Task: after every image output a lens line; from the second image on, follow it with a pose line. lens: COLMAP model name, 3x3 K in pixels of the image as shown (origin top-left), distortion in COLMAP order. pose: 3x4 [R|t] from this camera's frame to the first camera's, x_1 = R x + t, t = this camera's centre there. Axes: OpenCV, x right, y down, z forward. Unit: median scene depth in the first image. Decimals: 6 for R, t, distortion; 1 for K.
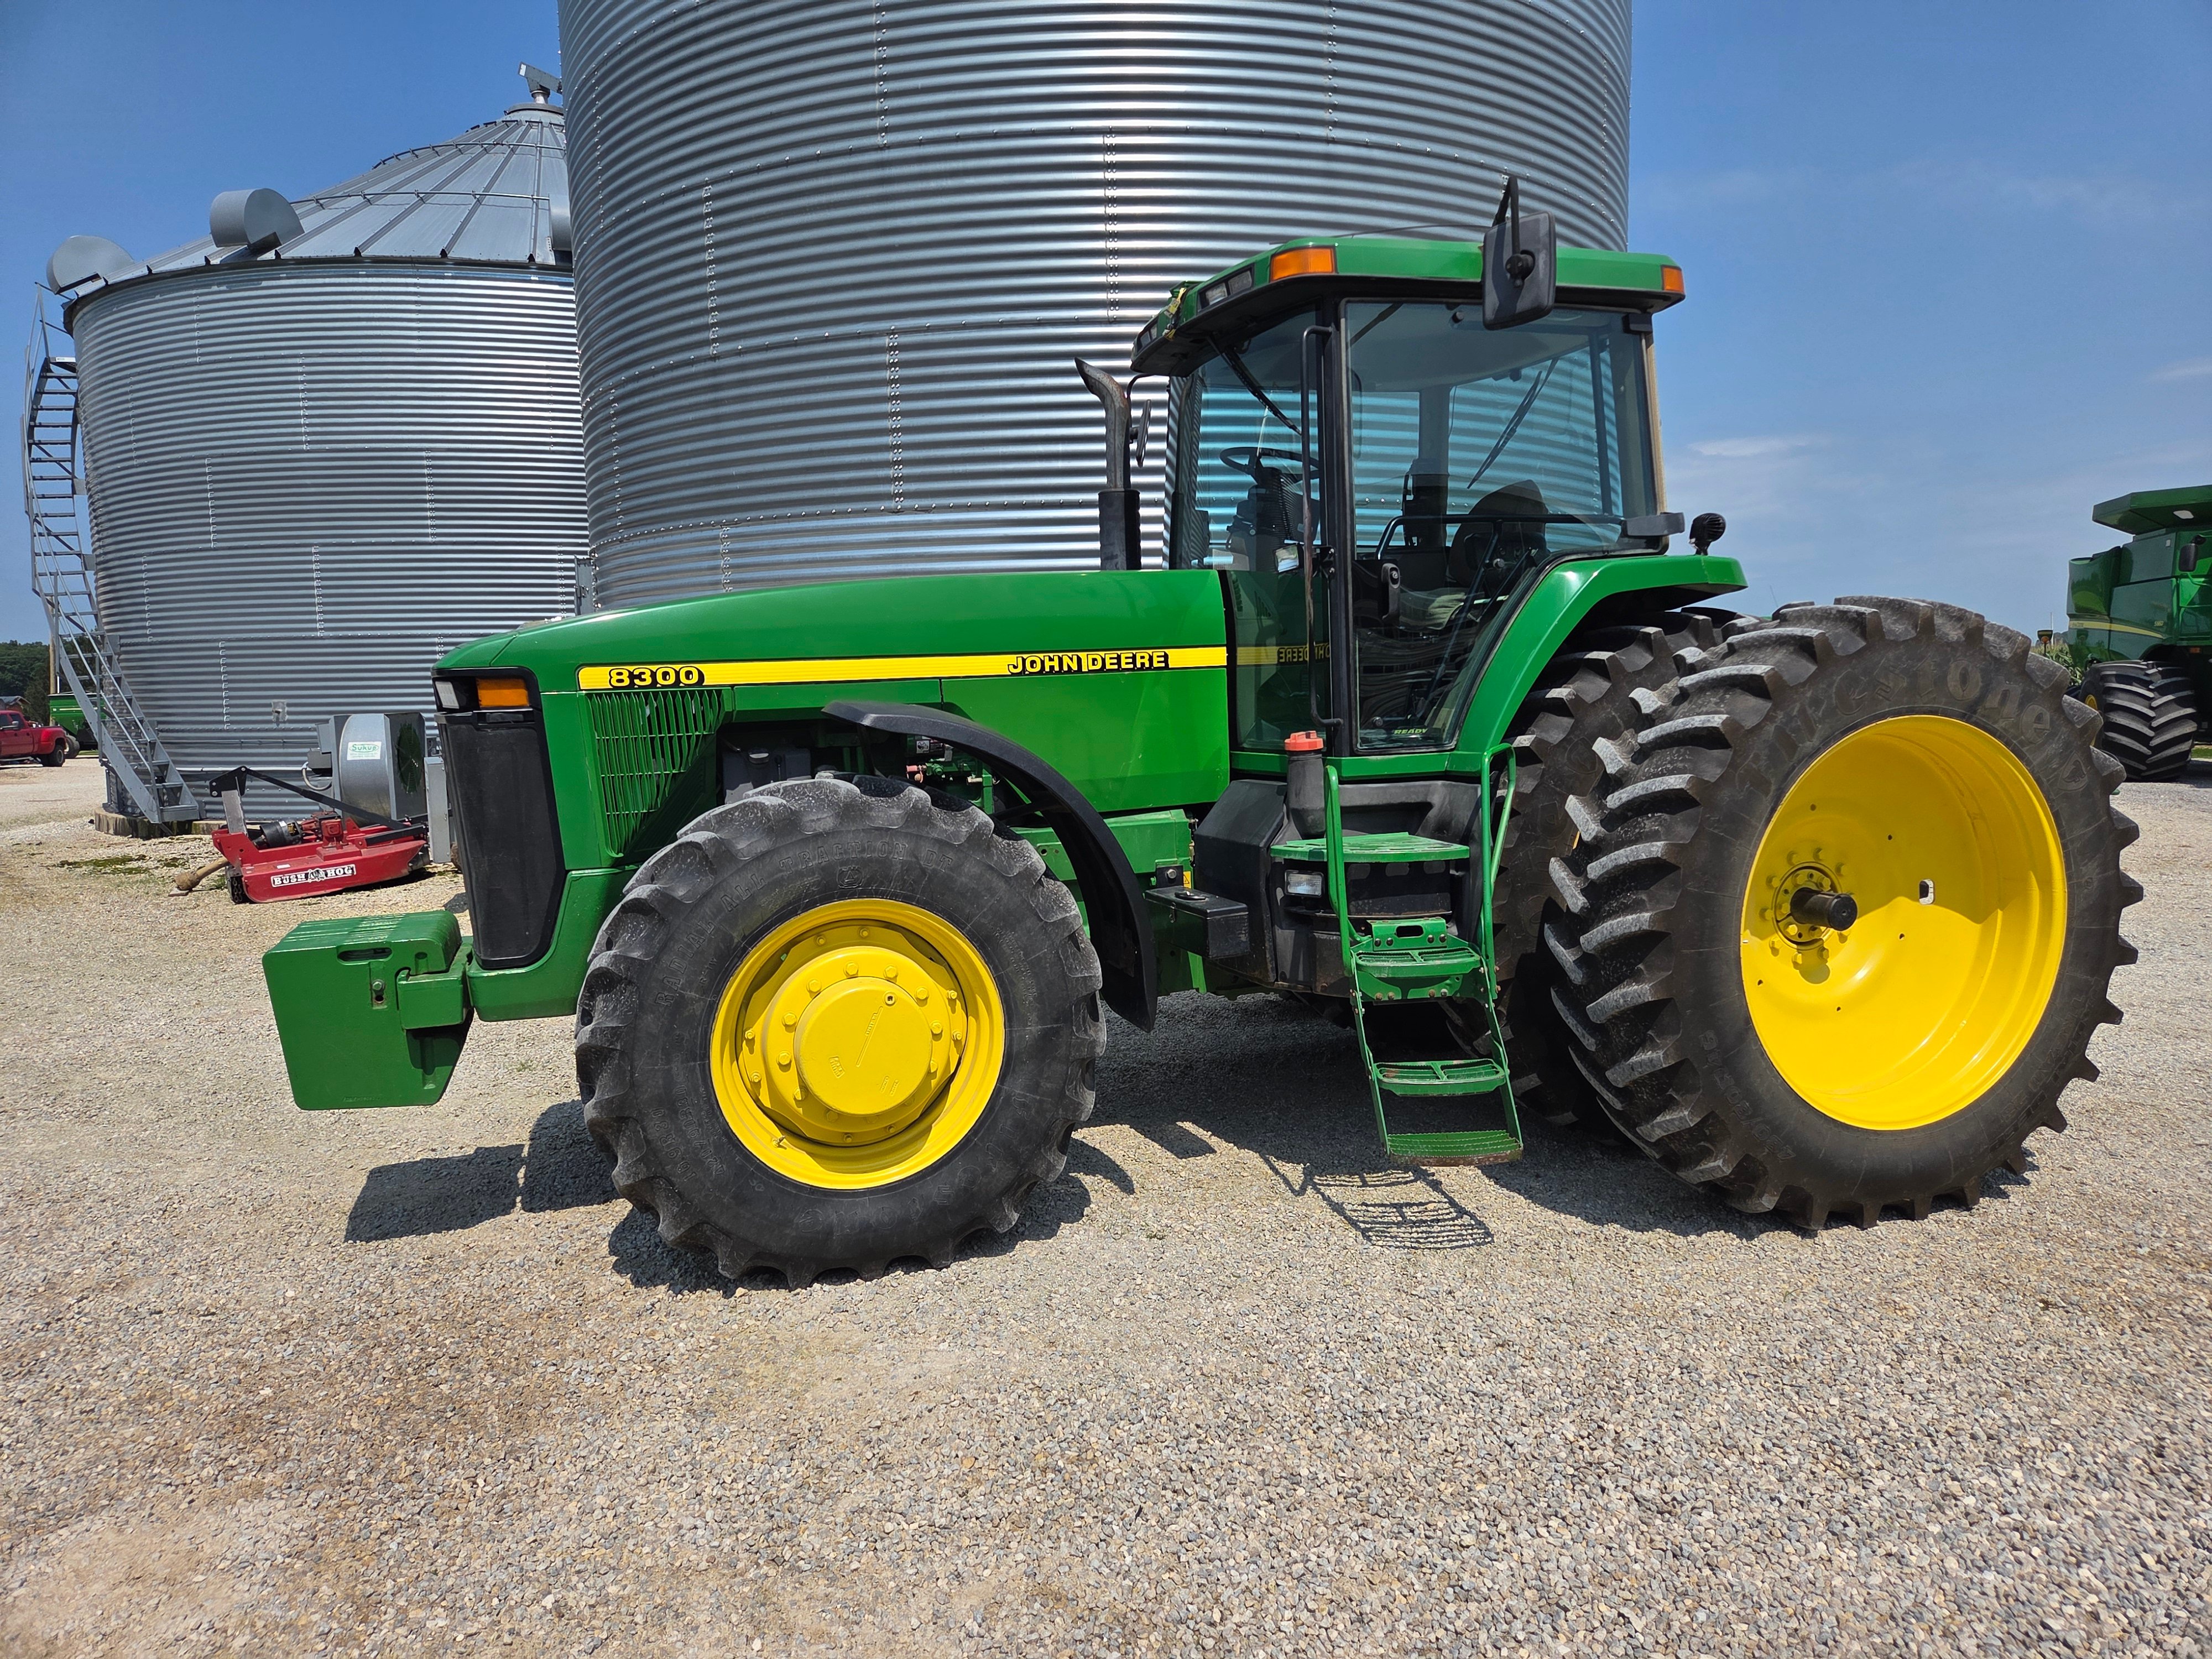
lens RADIAL K [[1459.8, 0, 1134.5], [0, 1459.8, 818.4], [0, 0, 1]] dist [0.070163, -0.060111]
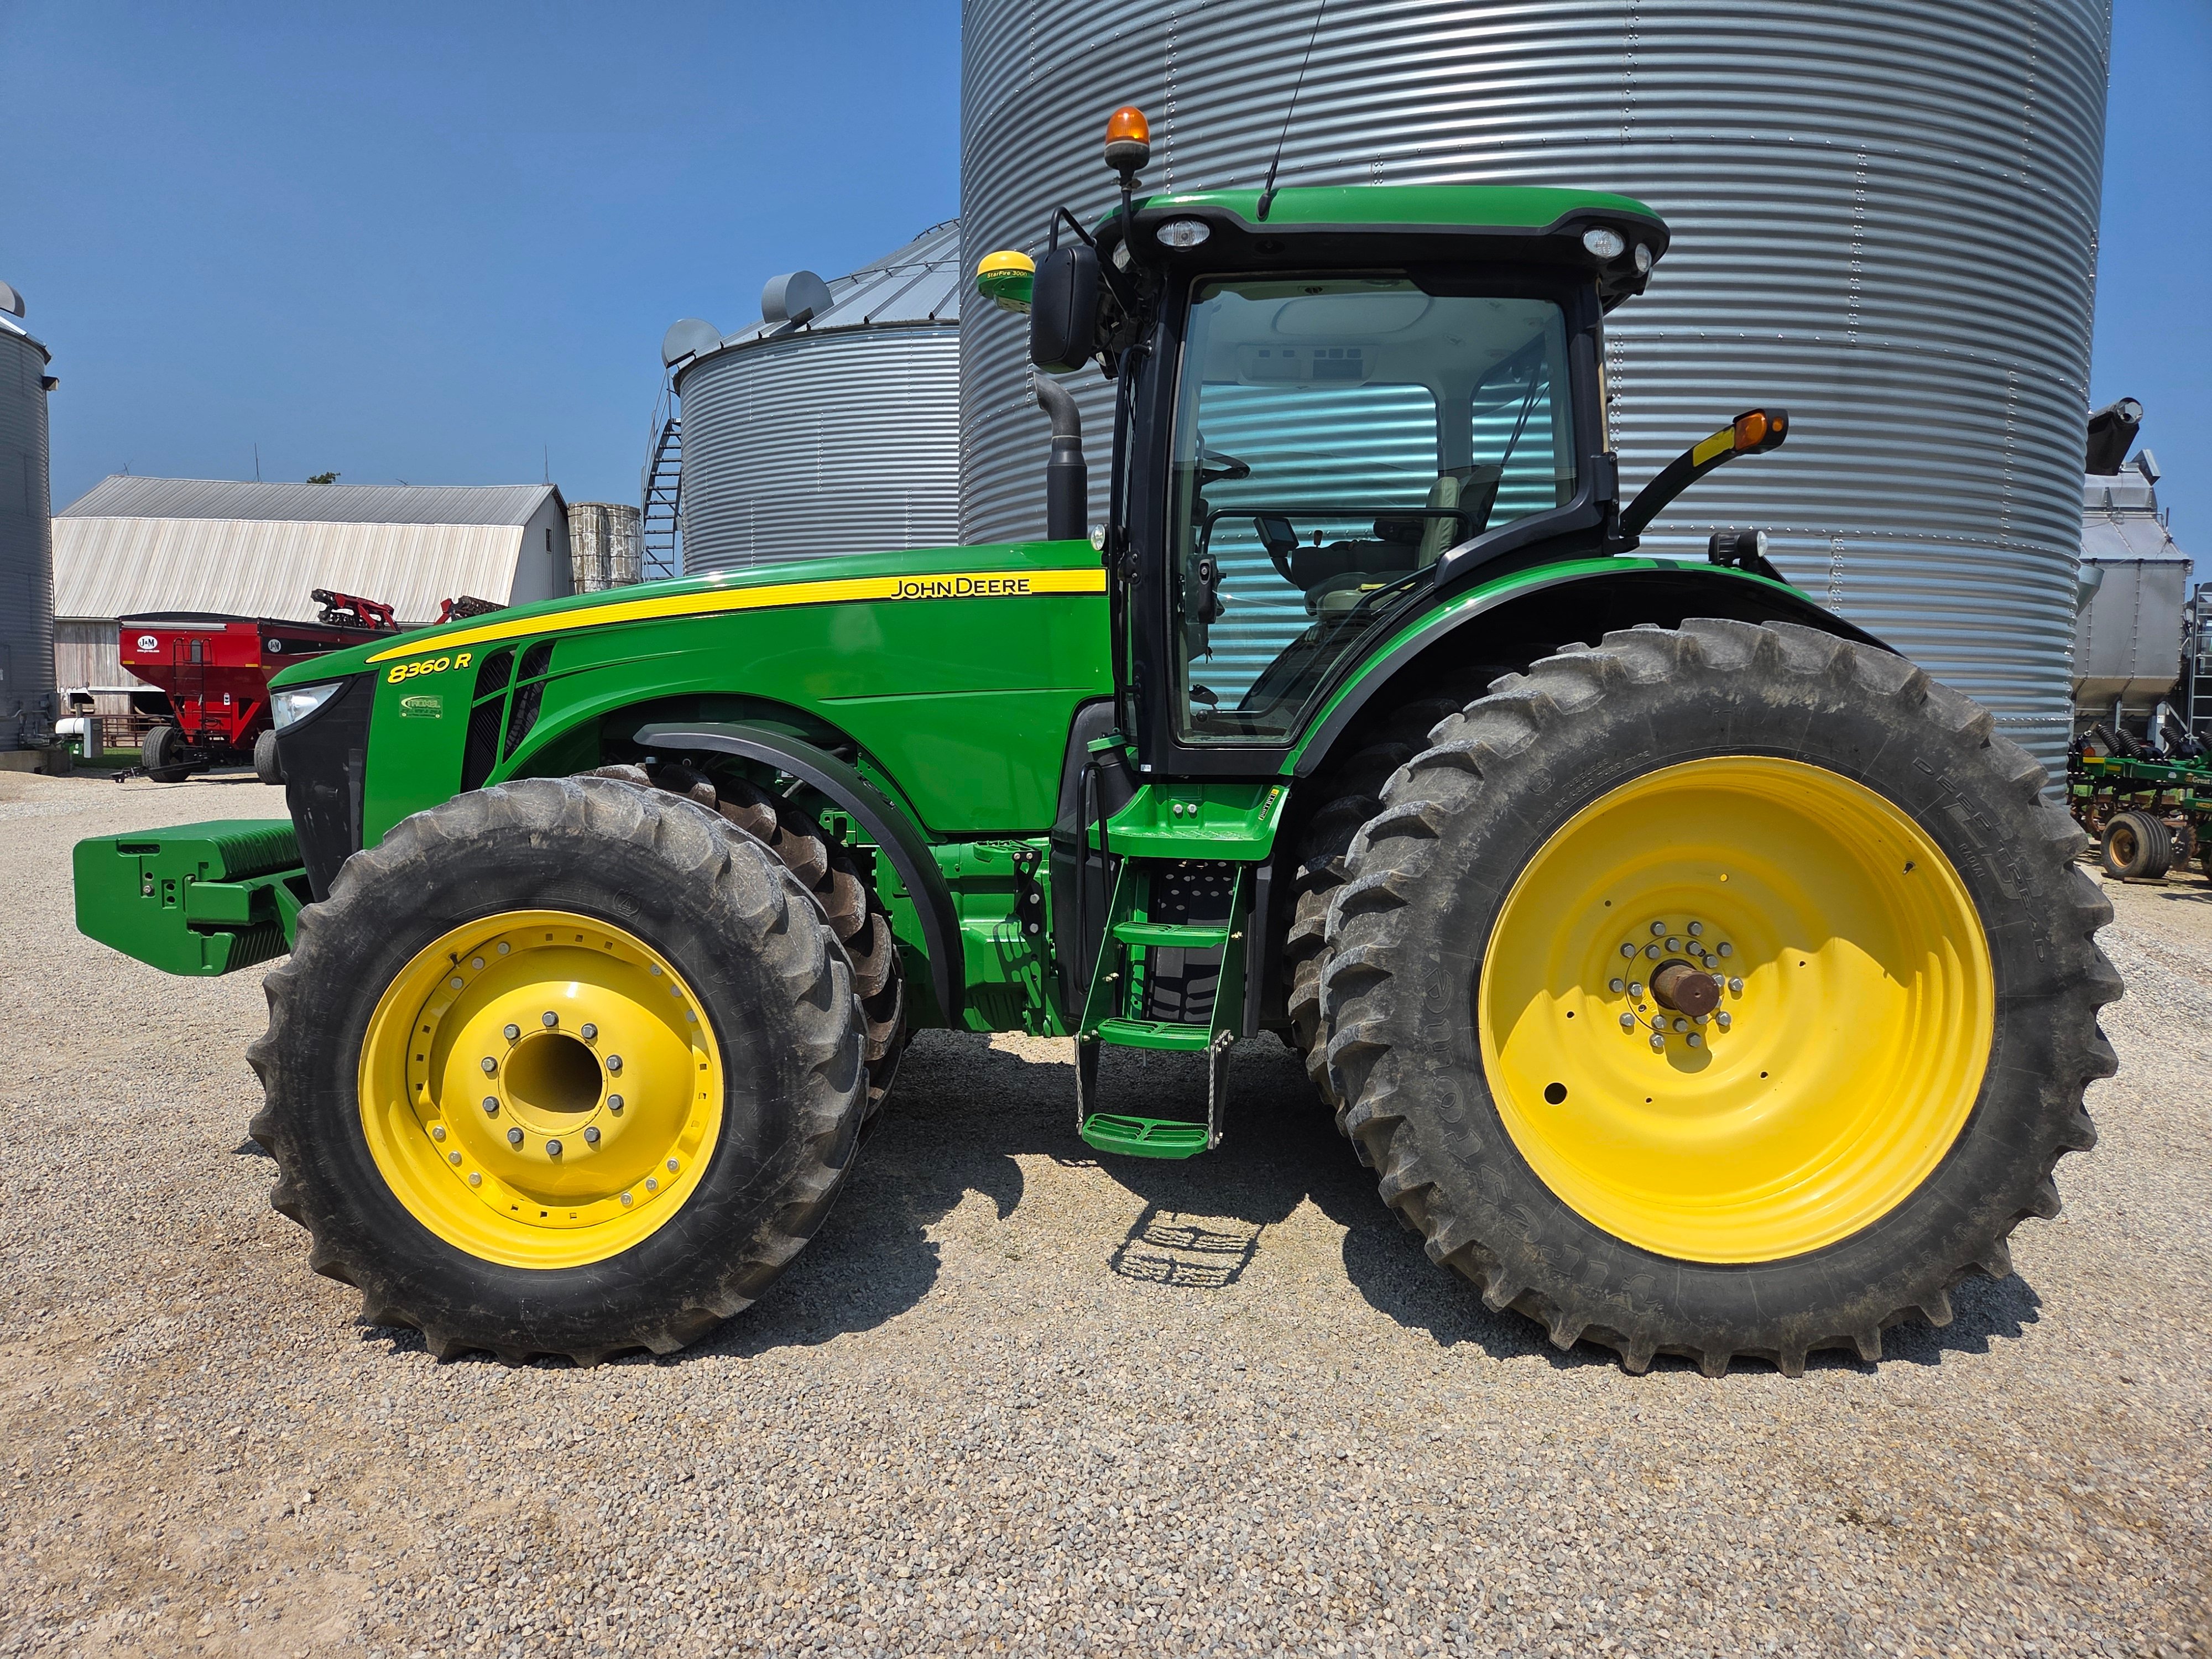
lens RADIAL K [[1465.7, 0, 1102.5], [0, 1465.7, 818.3], [0, 0, 1]] dist [0.069481, -0.061474]
pose [[0.922267, 0.064152, -0.381193, 0.449475], [-0.068635, 0.997640, 0.001837, -0.030867], [0.380411, 0.024469, 0.924494, 0.051517]]
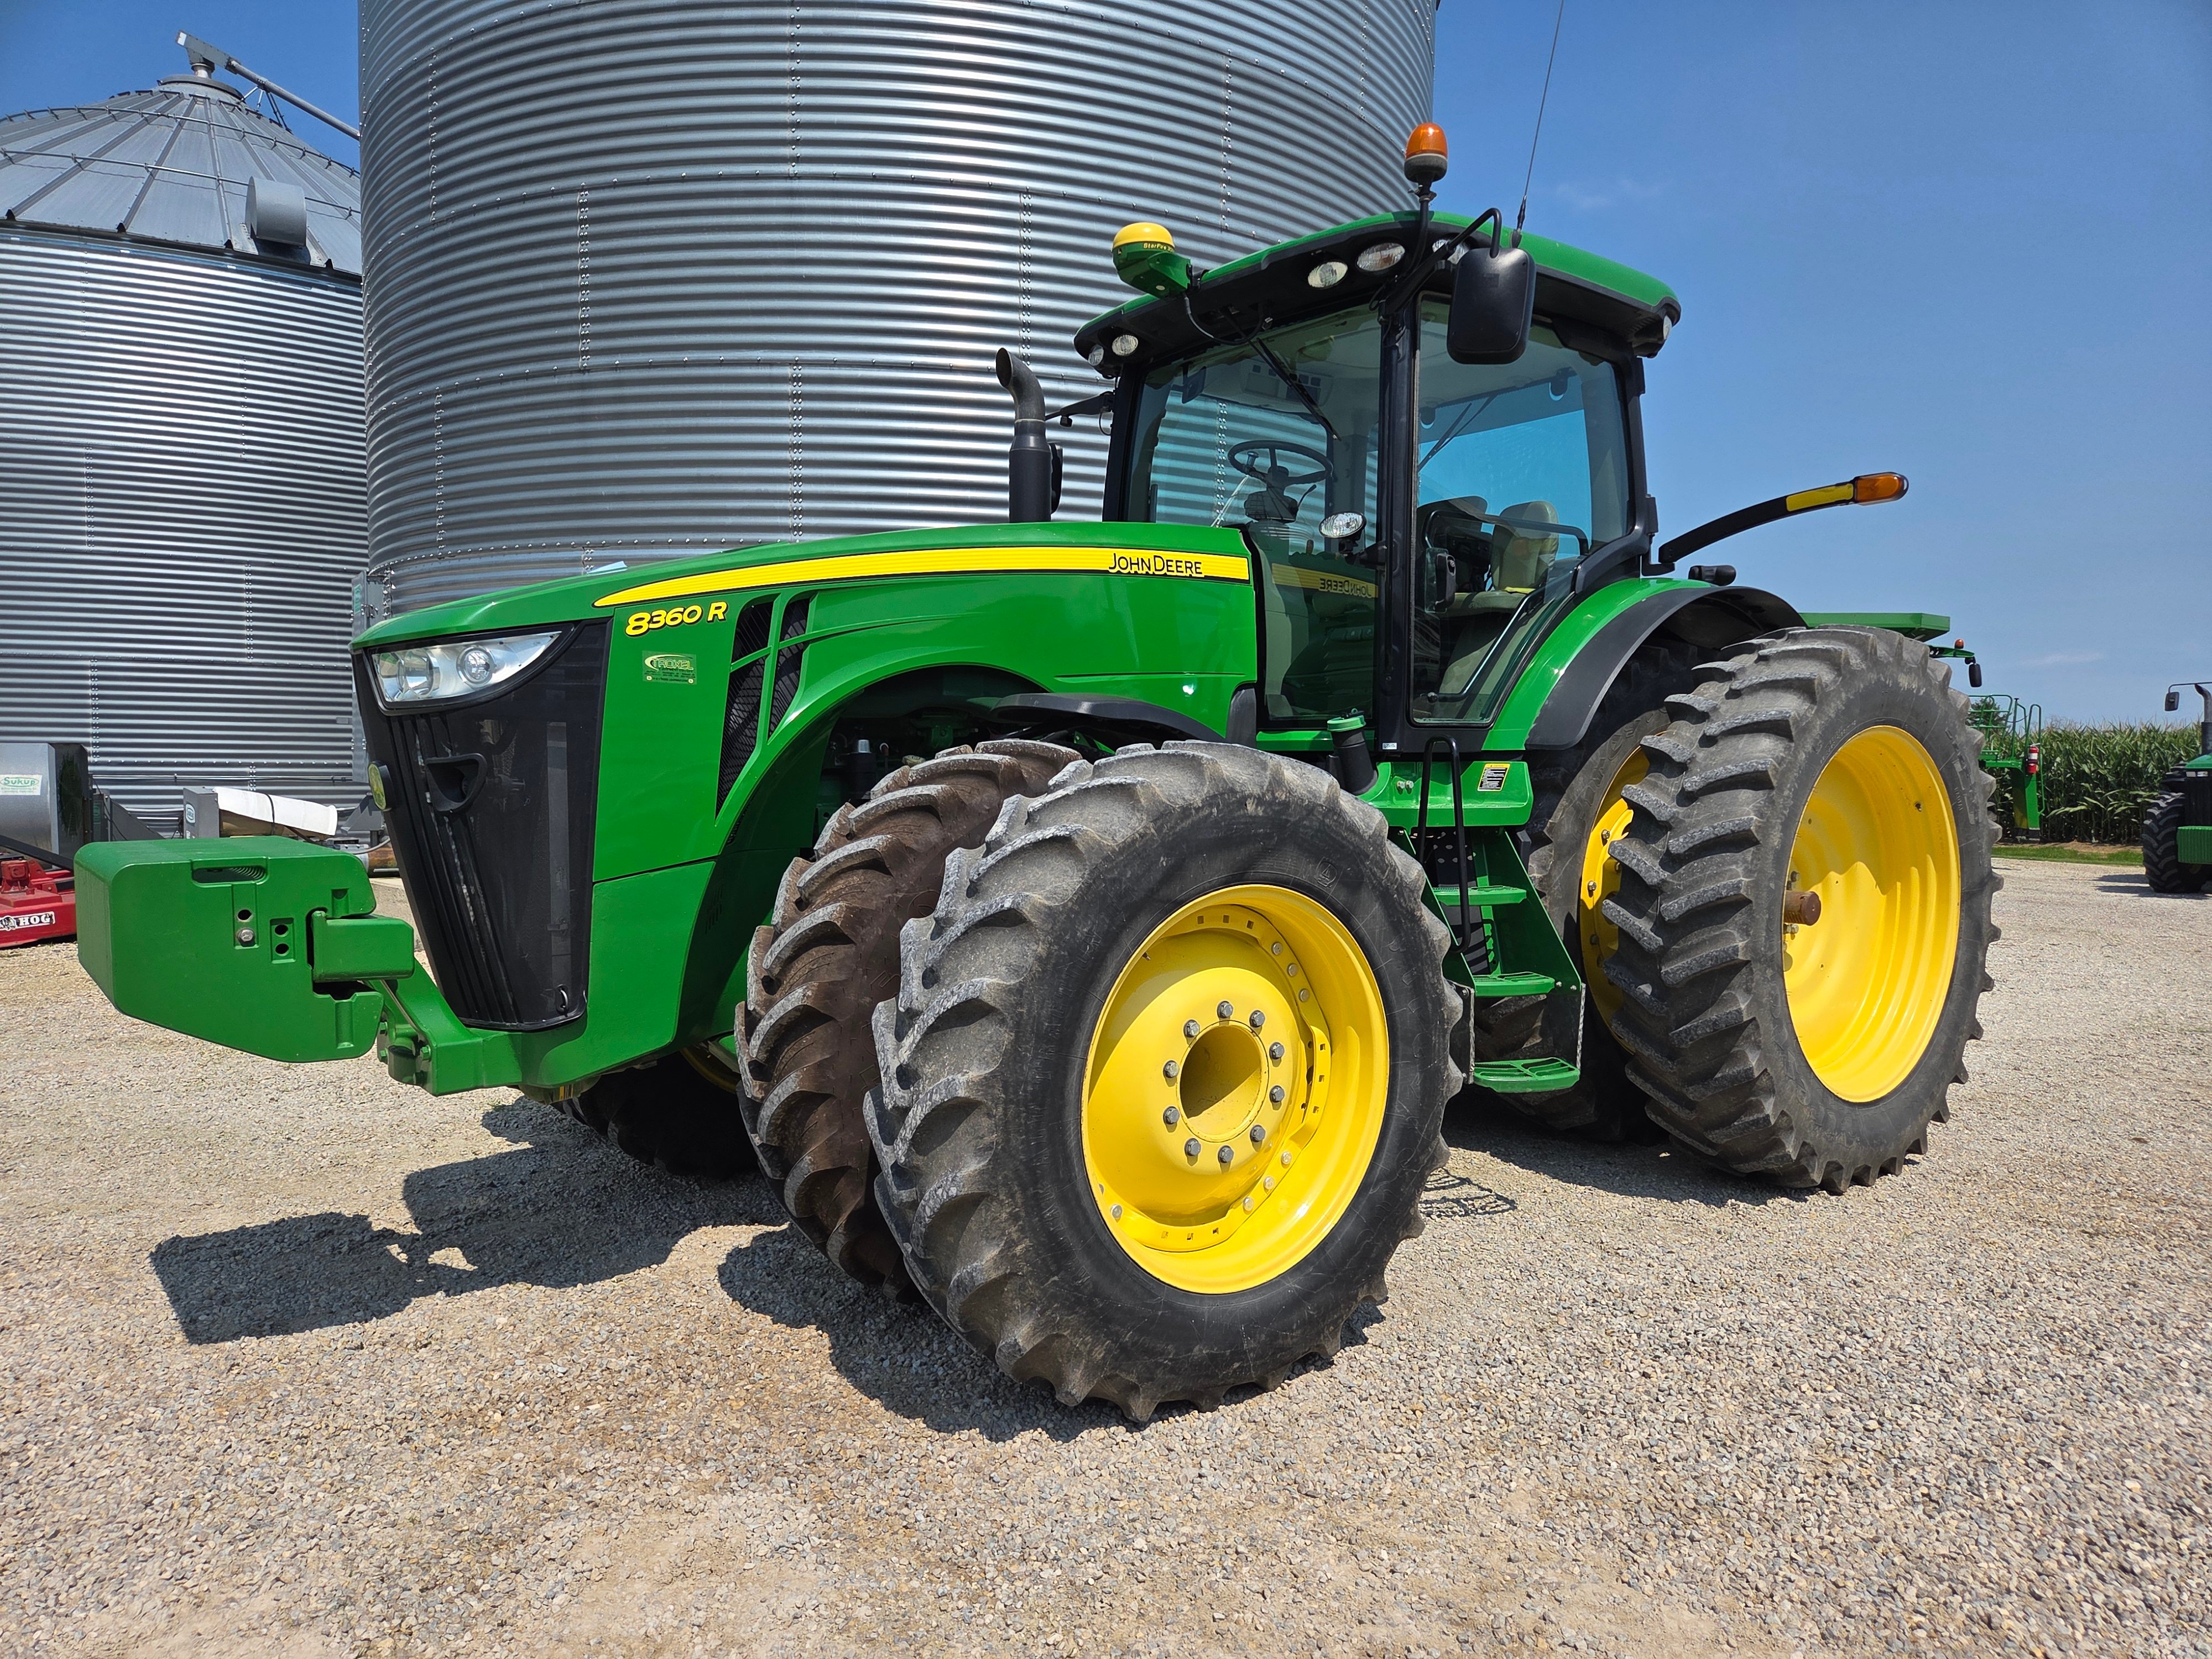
lens RADIAL K [[1459.2, 0, 1136.5], [0, 1459.2, 853.0], [0, 0, 1]] dist [0.064127, -0.051098]
pose [[0.967300, 0.017344, 0.253041, -0.397367], [-0.009761, 0.999466, -0.031193, 0.051557], [-0.253446, 0.027703, 0.966953, 0.006737]]
